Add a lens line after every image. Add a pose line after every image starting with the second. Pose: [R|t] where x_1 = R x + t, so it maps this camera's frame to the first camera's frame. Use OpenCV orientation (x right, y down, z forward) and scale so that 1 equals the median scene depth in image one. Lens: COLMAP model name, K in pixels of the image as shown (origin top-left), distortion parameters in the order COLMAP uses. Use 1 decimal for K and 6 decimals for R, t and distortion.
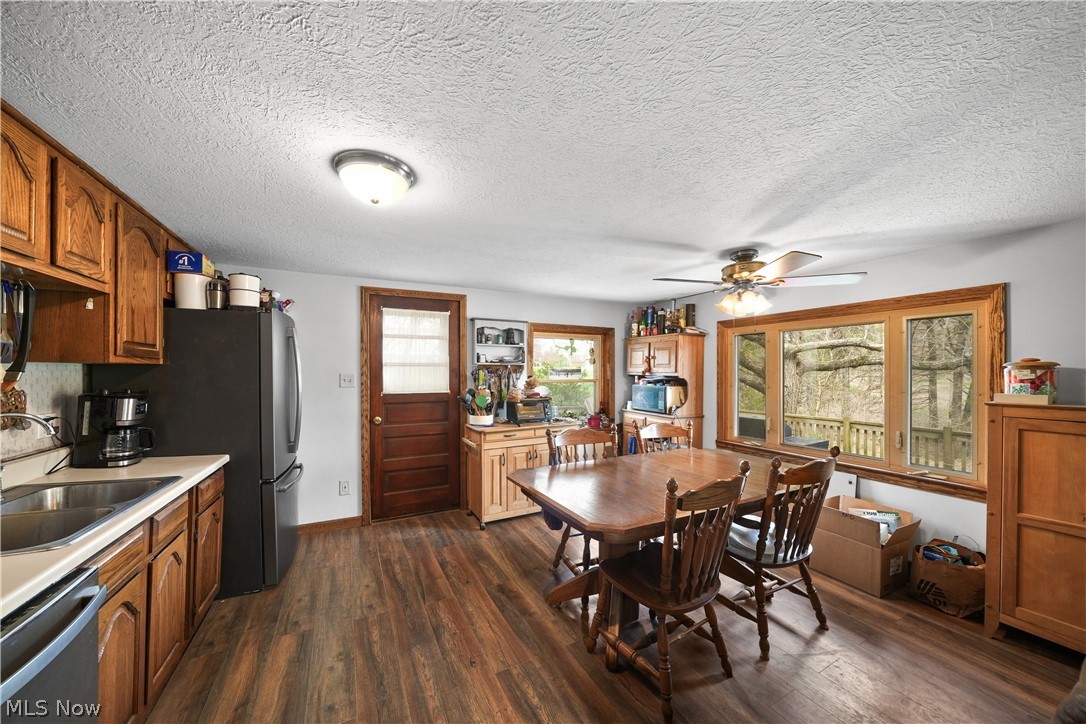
lens RADIAL K [[394.0, 0, 541.9], [0, 394.0, 371.2], [0, 0, 1]] dist [-0.000824, -0.000040]
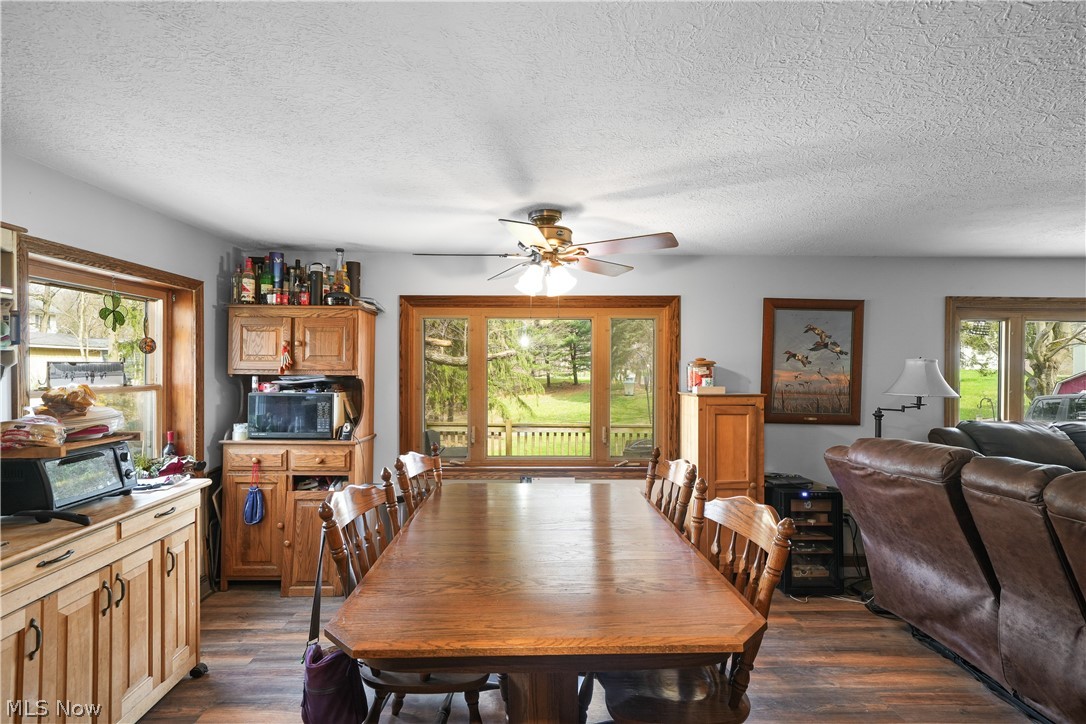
lens RADIAL K [[528.4, 0, 540.3], [0, 528.4, 369.5], [0, 0, 1]] dist [0.001360, 0.000146]
pose [[0.434822, -0.005740, 0.900498, -0.265635], [-0.001433, 0.999974, 0.007066, -0.003511], [-0.900515, -0.004362, 0.434803, 0.361736]]
